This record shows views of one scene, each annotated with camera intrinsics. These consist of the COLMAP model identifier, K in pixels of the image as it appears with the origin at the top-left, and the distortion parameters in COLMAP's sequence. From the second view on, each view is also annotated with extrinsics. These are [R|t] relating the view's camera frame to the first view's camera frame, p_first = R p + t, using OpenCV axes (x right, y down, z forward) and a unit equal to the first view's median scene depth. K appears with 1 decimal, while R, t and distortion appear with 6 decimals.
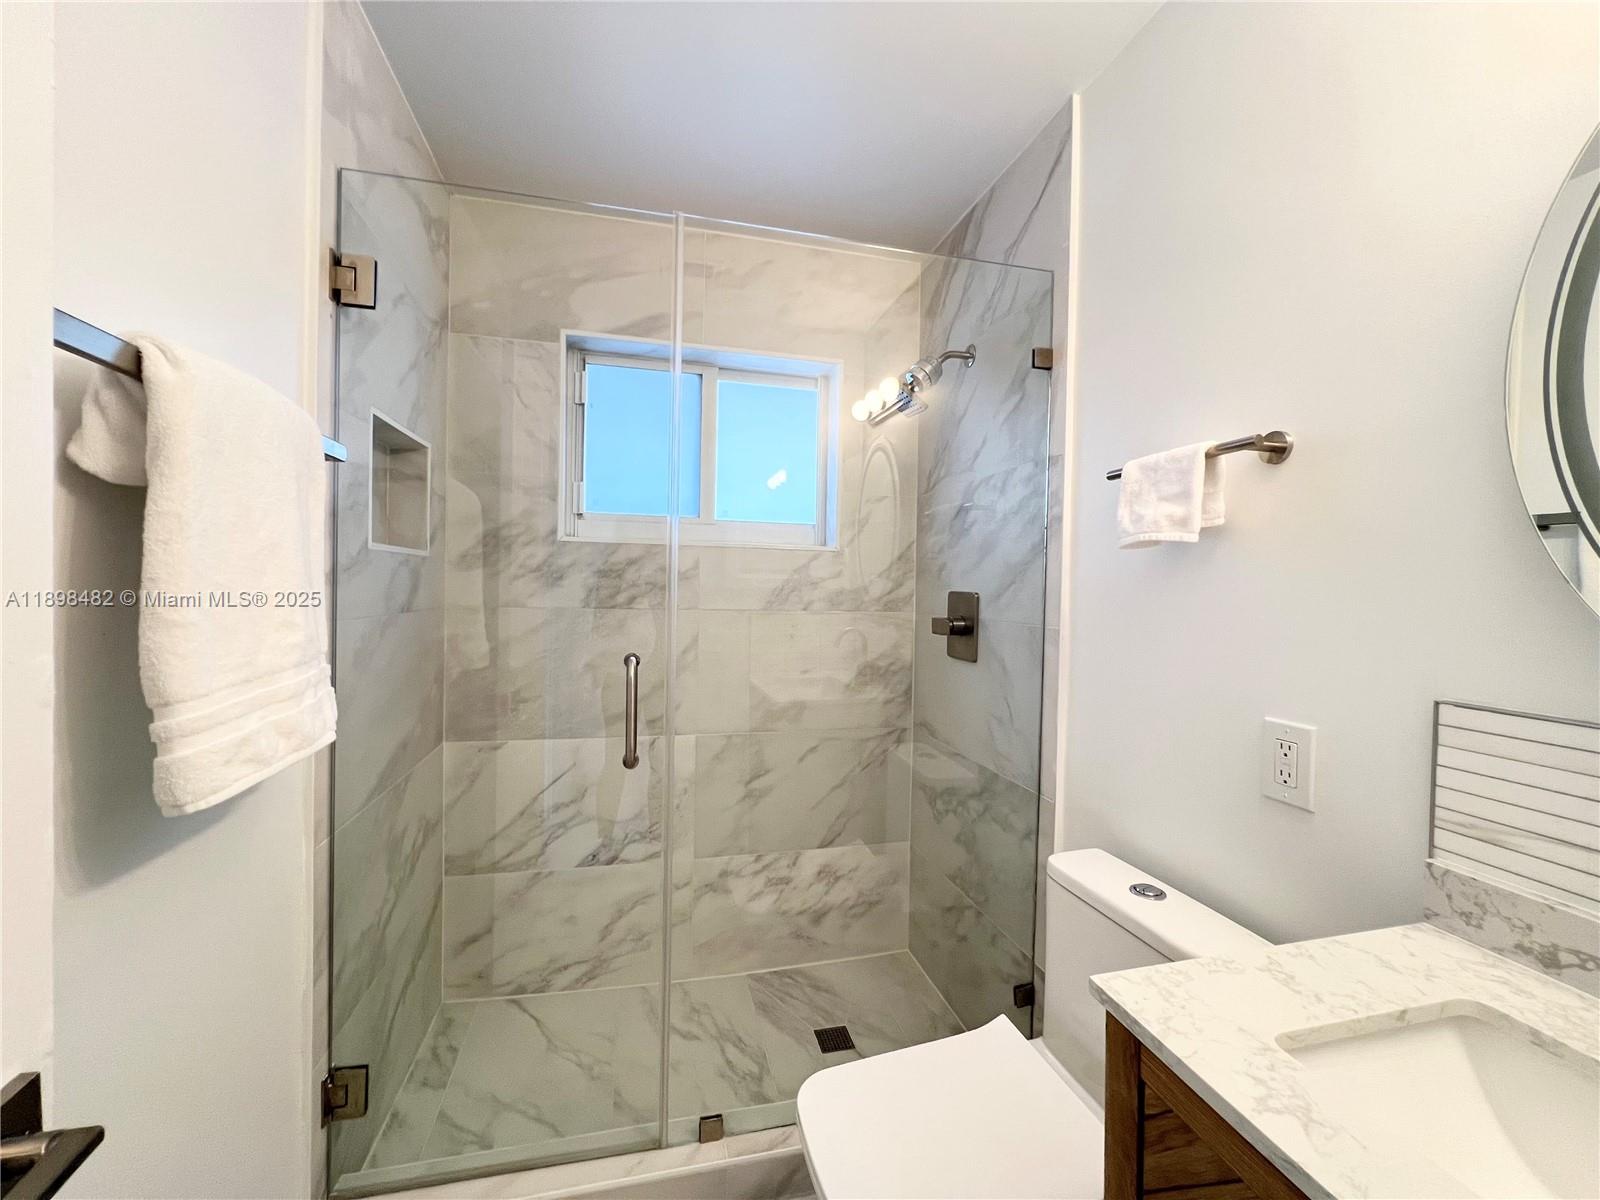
lens RADIAL K [[643.0, 0, 796.6], [0, 643.0, 599.8], [0, 0, 1]] dist [-0.001031, -0.000212]
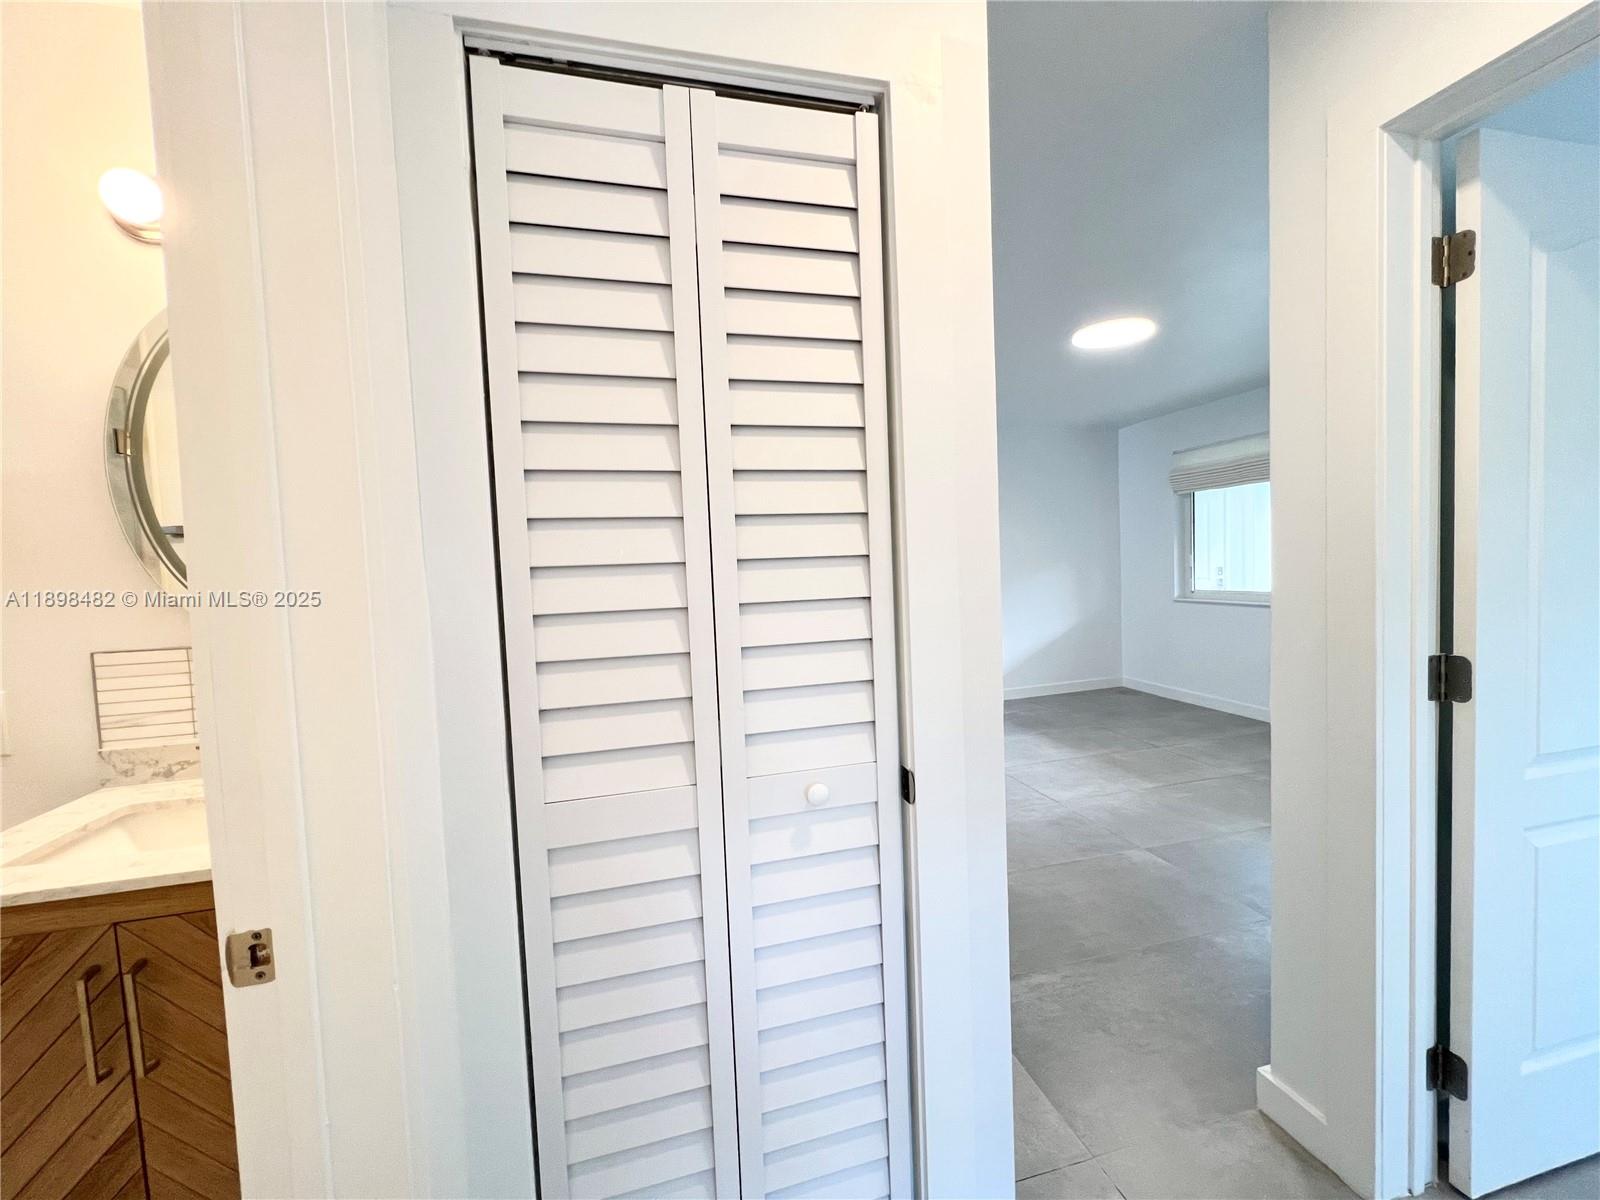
lens RADIAL K [[642.6, 0, 800.1], [0, 642.6, 597.9], [0, 0, 1]] dist [-0.001379, -0.000146]
pose [[-0.015467, -0.071967, 0.997287, -0.661209], [0.051745, 0.996012, 0.072677, -0.005686], [-0.998541, 0.052729, -0.011682, -0.805058]]
